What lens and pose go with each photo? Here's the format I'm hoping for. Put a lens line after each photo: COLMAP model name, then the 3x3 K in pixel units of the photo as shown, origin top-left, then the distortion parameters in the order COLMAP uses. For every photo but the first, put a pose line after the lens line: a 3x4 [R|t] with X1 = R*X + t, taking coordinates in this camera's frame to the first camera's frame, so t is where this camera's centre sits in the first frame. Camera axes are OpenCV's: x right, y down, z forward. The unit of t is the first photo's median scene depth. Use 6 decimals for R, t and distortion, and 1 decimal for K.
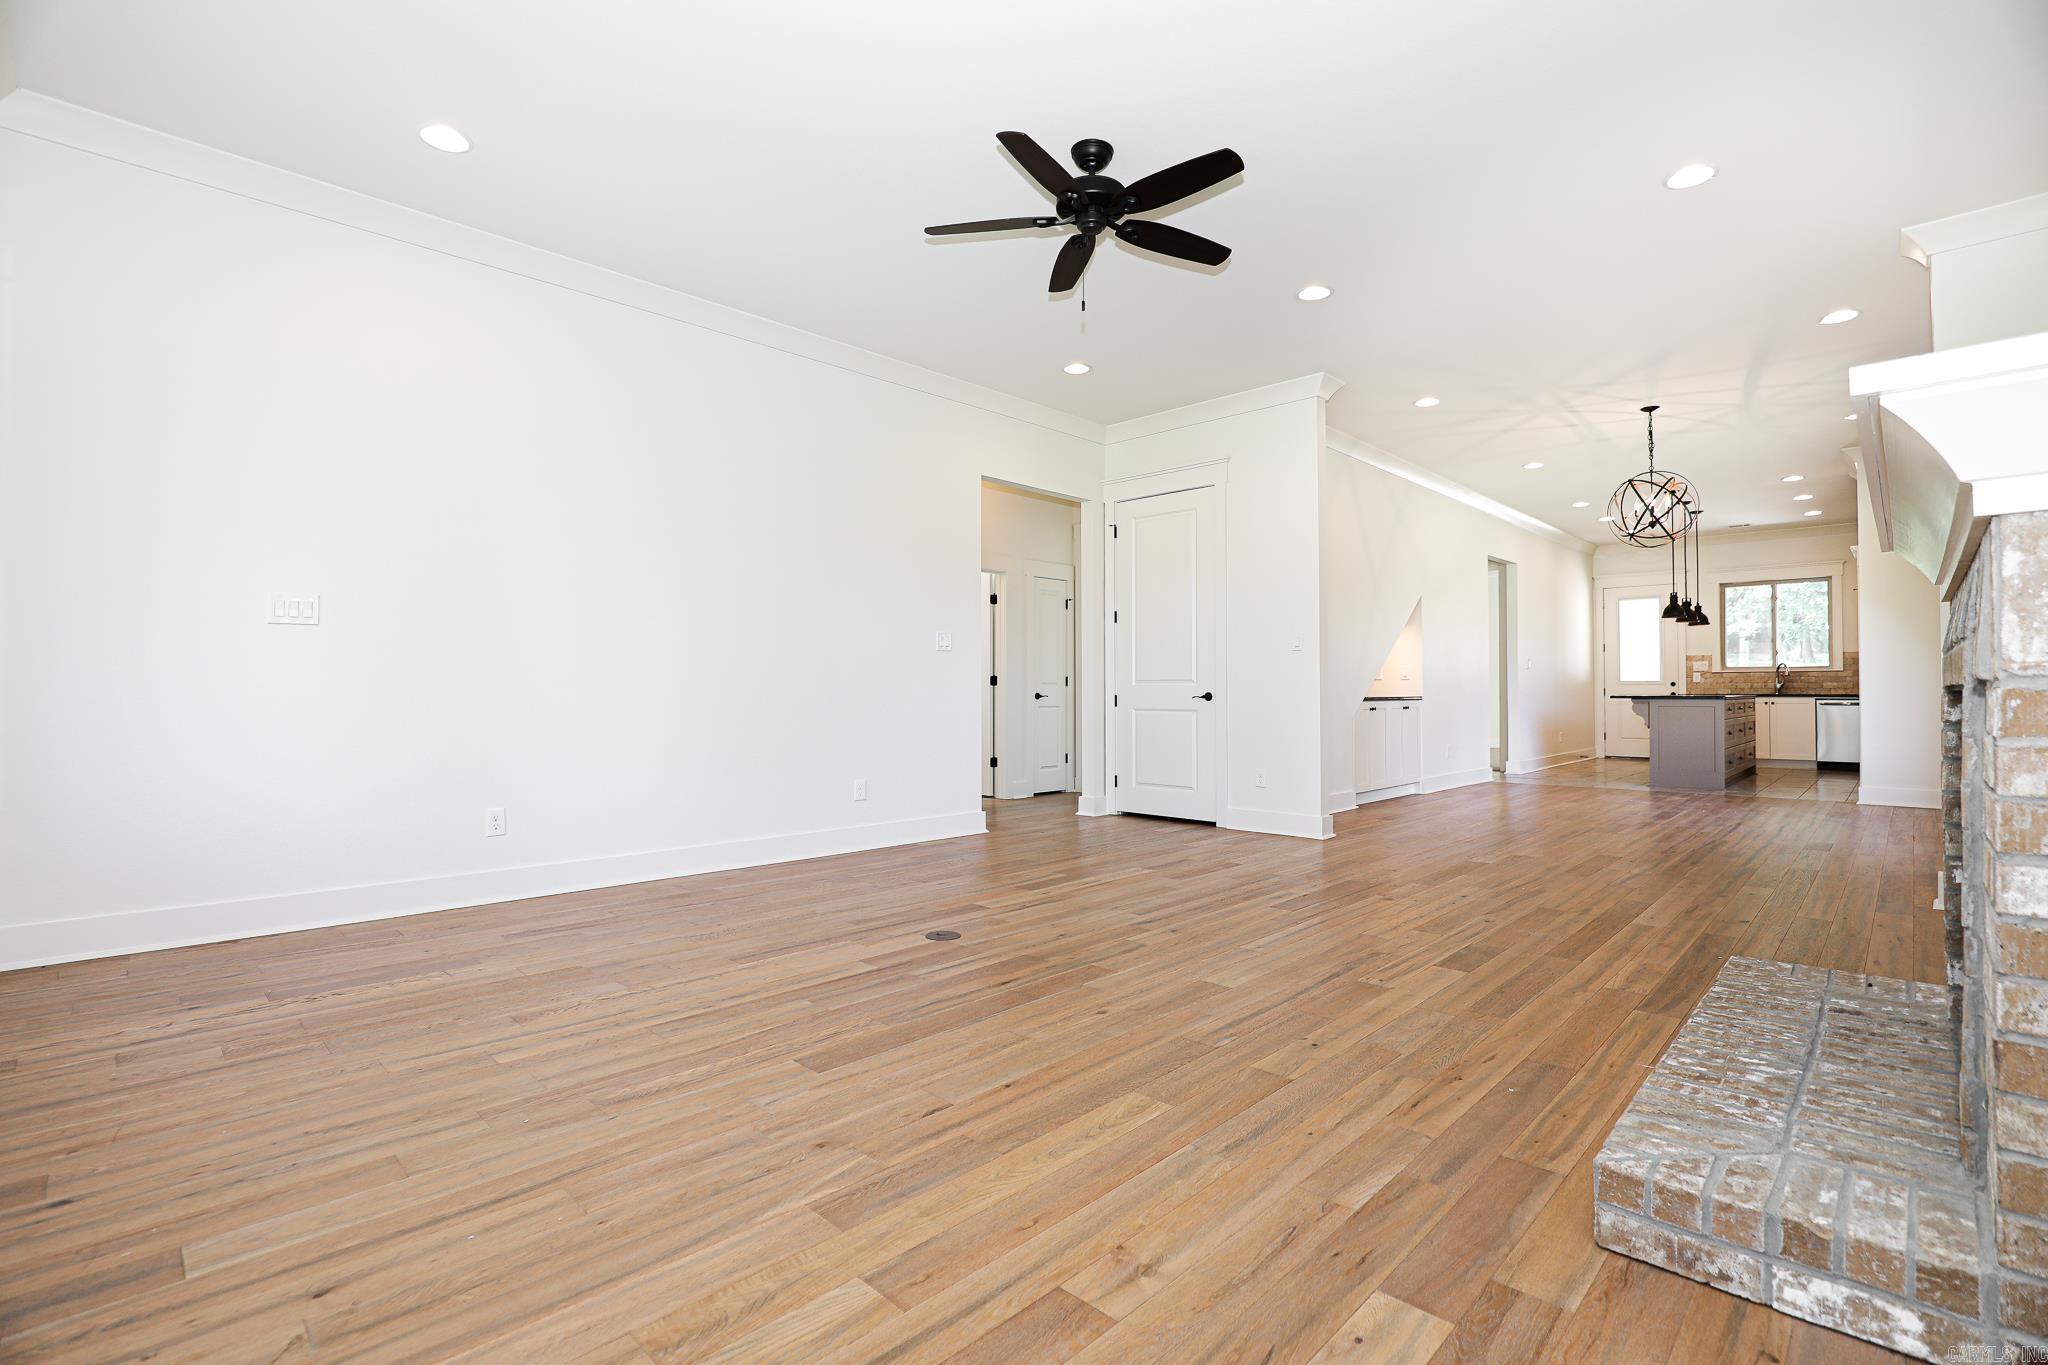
lens RADIAL K [[953.8, 0, 1041.7], [0, 953.8, 676.2], [0, 0, 1]] dist [-0.012784, 0.000405]
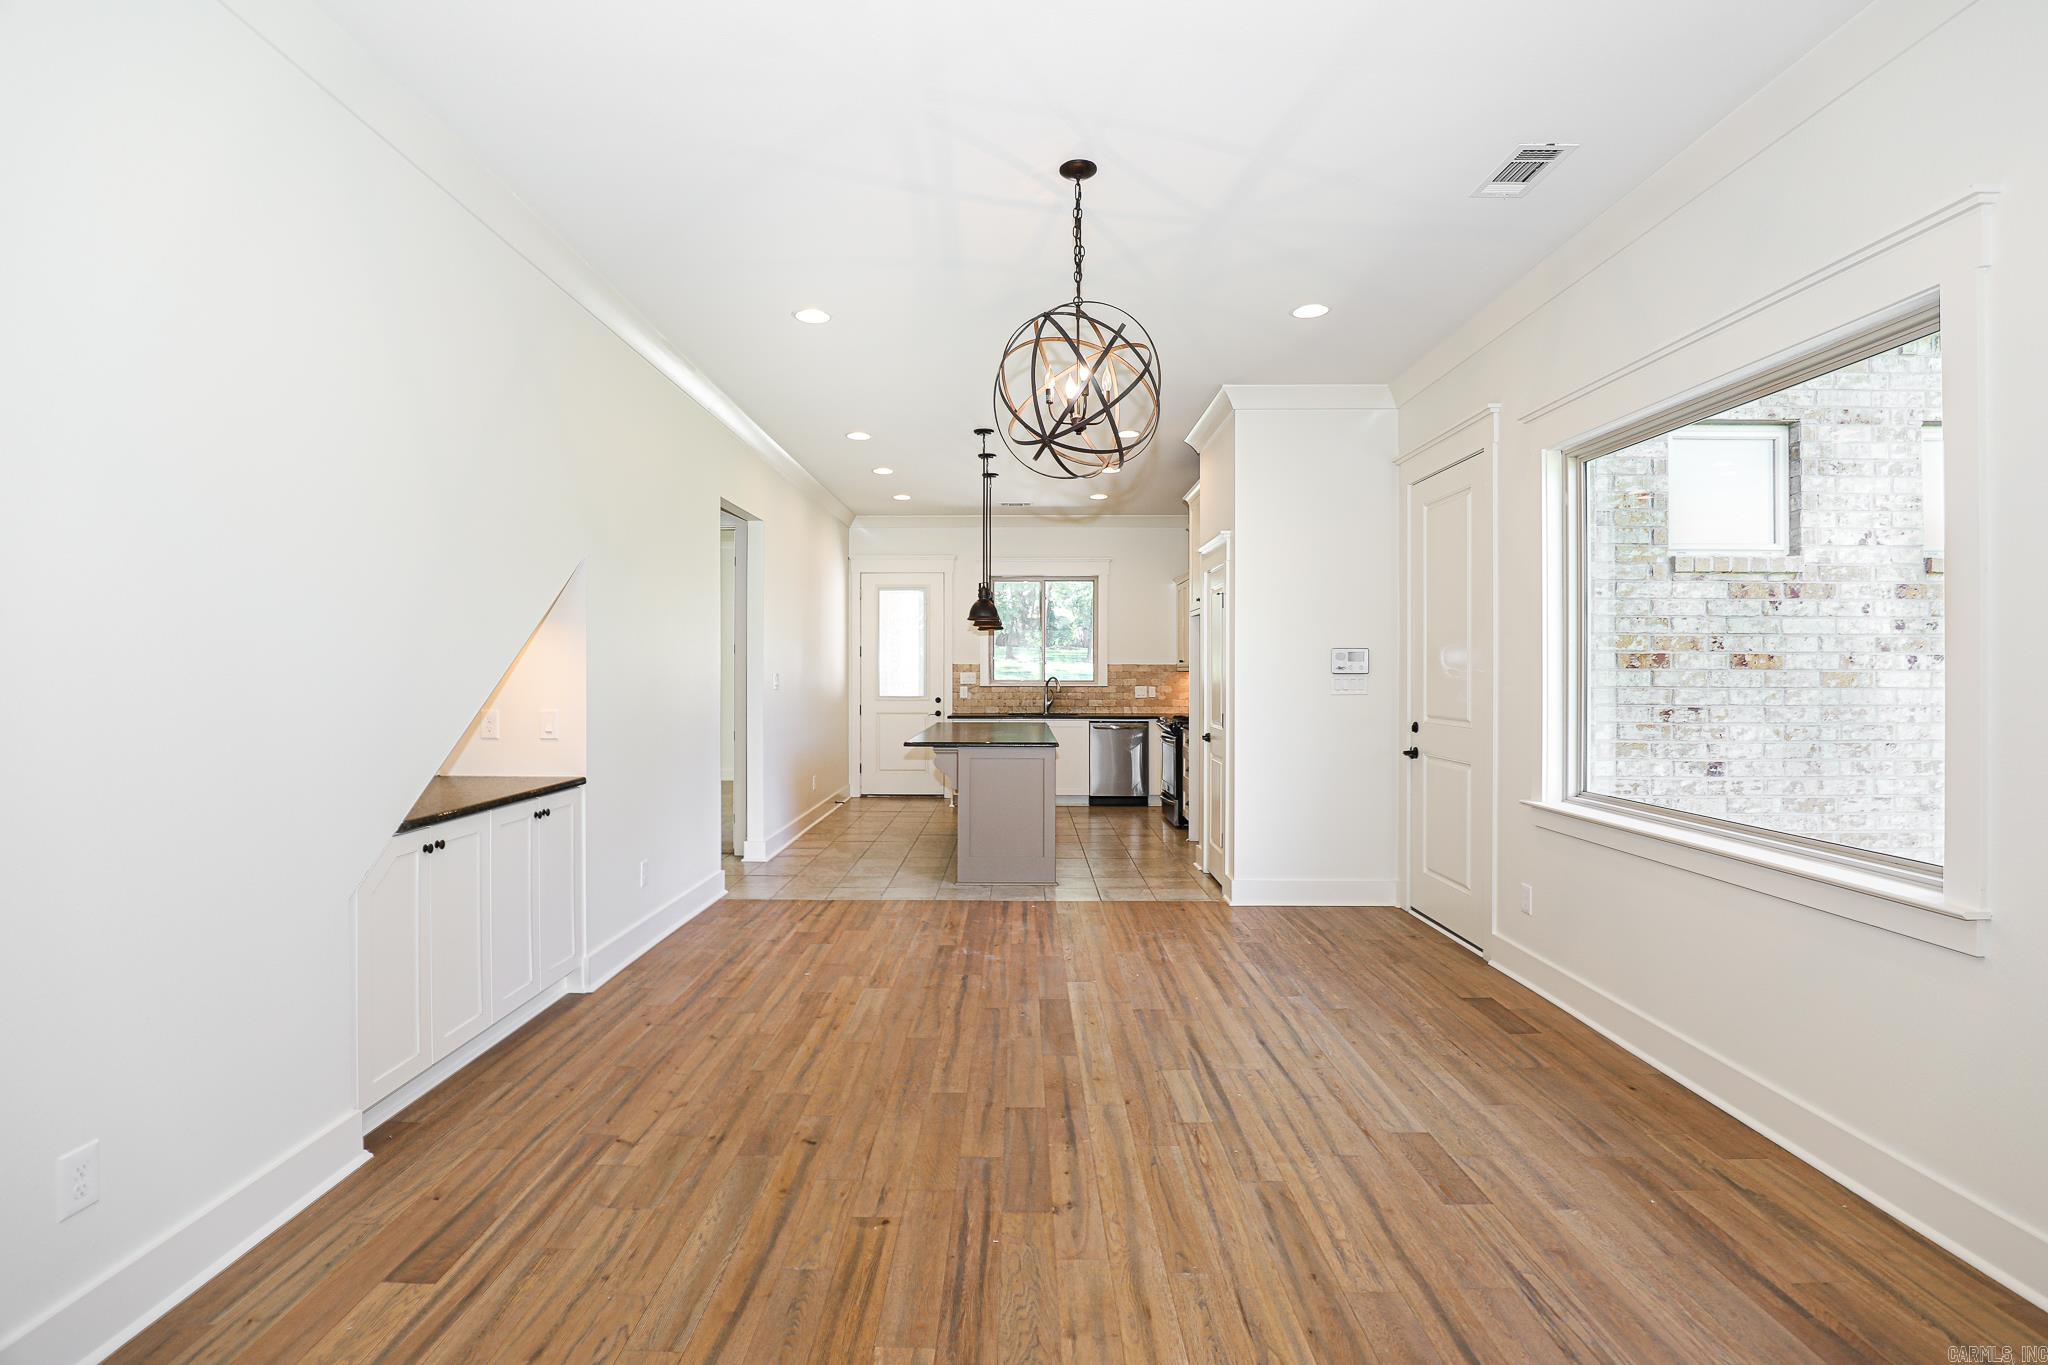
lens RADIAL K [[1005.4, 0, 1017.1], [0, 1005.4, 675.4], [0, 0, 1]] dist [-0.001758, -0.000336]
pose [[0.738543, 0.002286, 0.674202, 0.164668], [-0.014087, 0.999828, 0.012041, -0.024834], [-0.674059, -0.018390, 0.738448, 0.367014]]
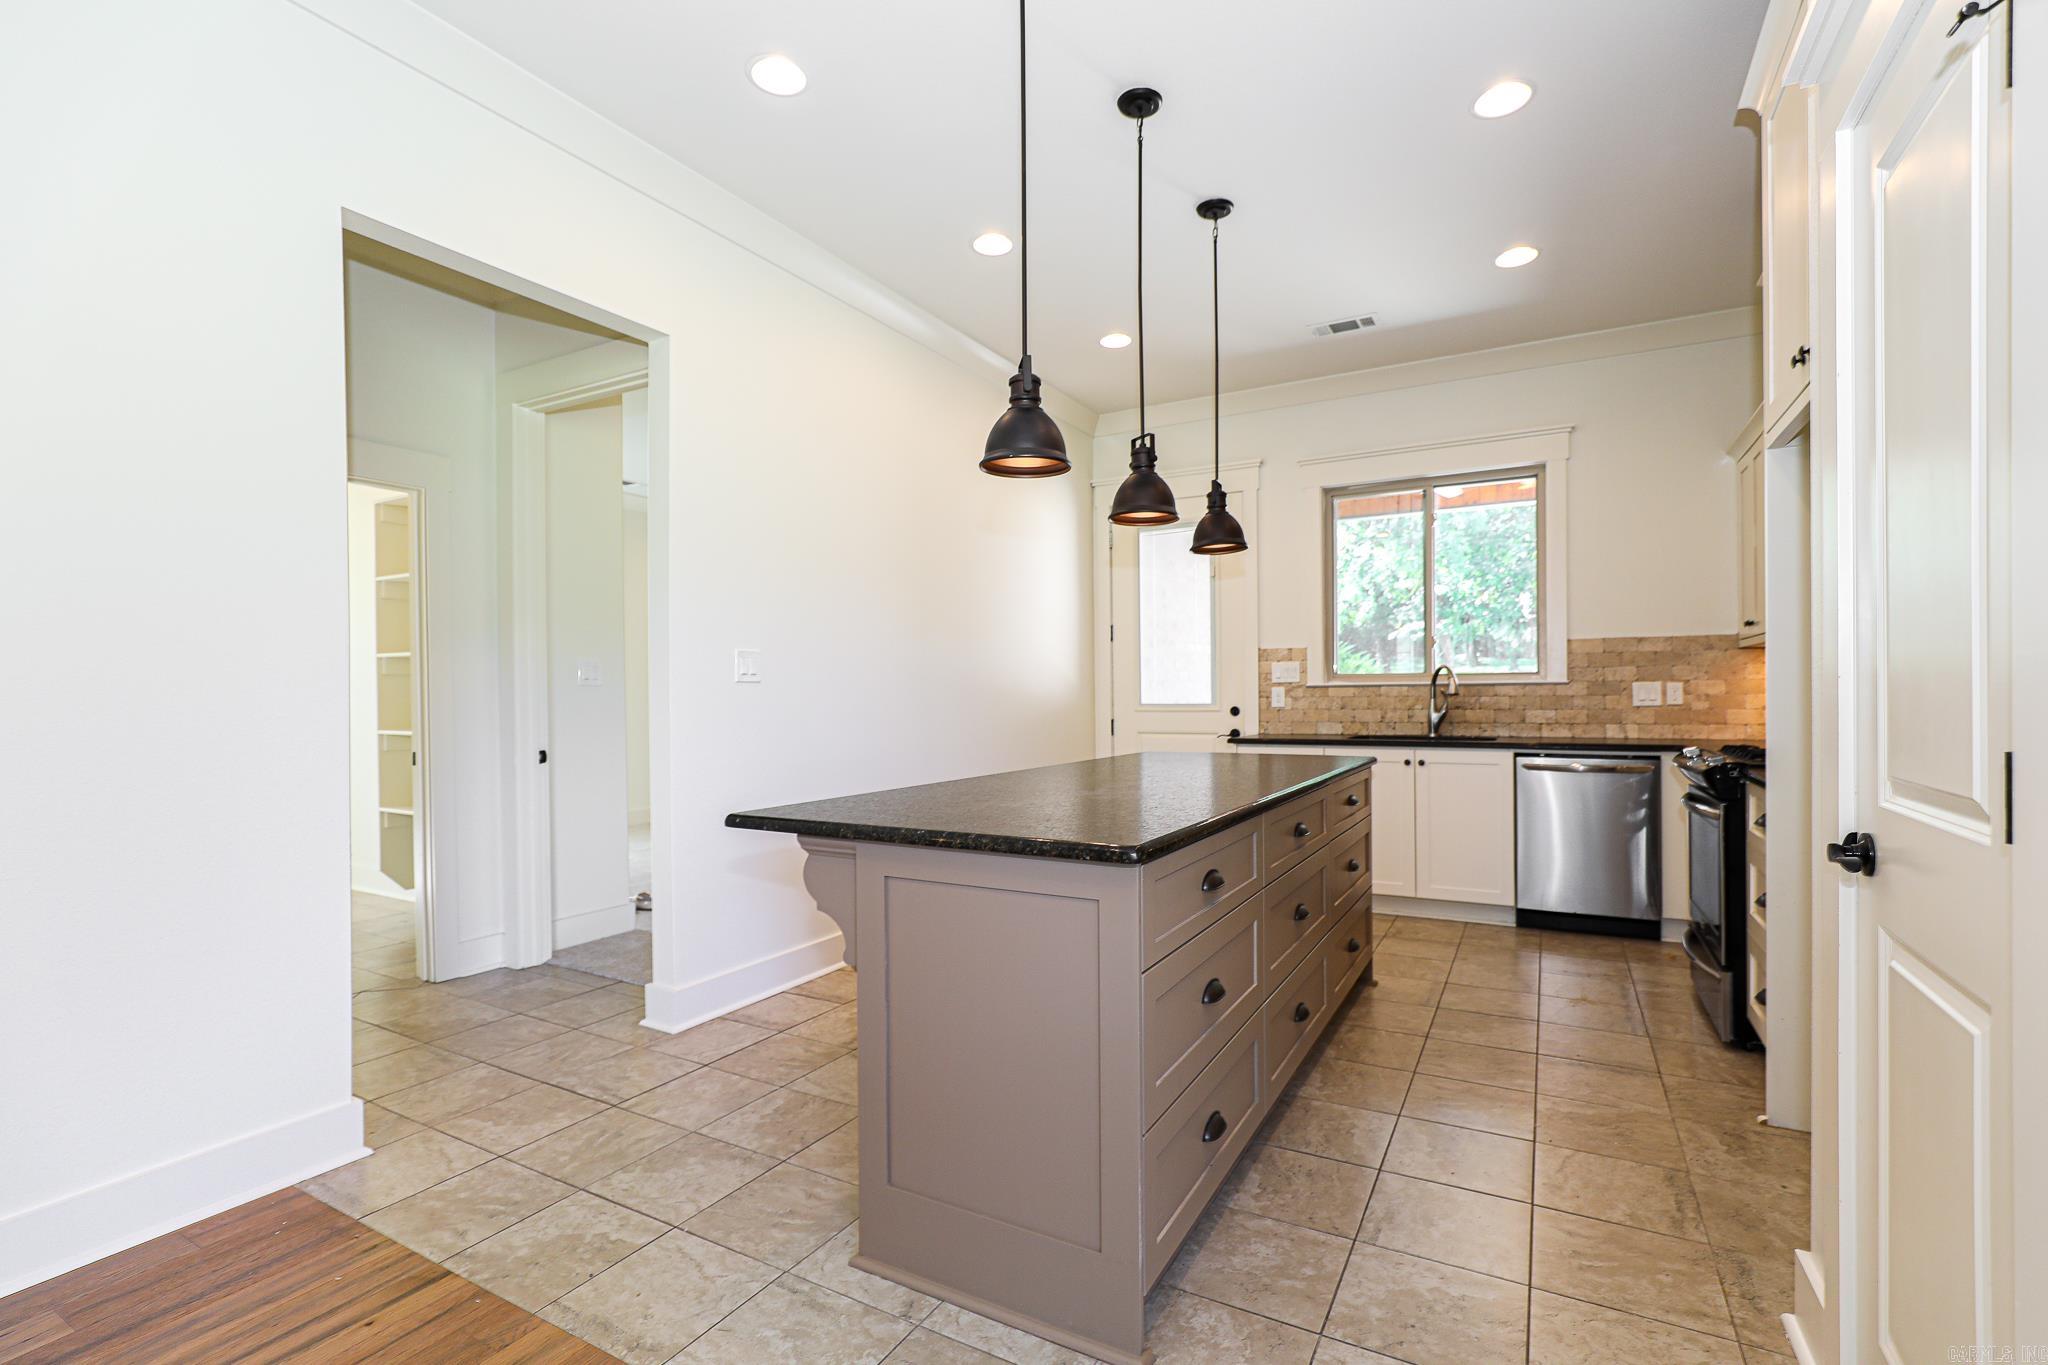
lens RADIAL K [[953.8, 0, 1021.3], [0, 953.8, 702.4], [0, 0, 1]] dist [-0.012784, 0.000405]
pose [[0.972813, -0.006537, 0.231499, 0.491190], [0.001479, 0.999757, 0.022015, -0.006779], [-0.231587, -0.021074, 0.972586, 0.617832]]
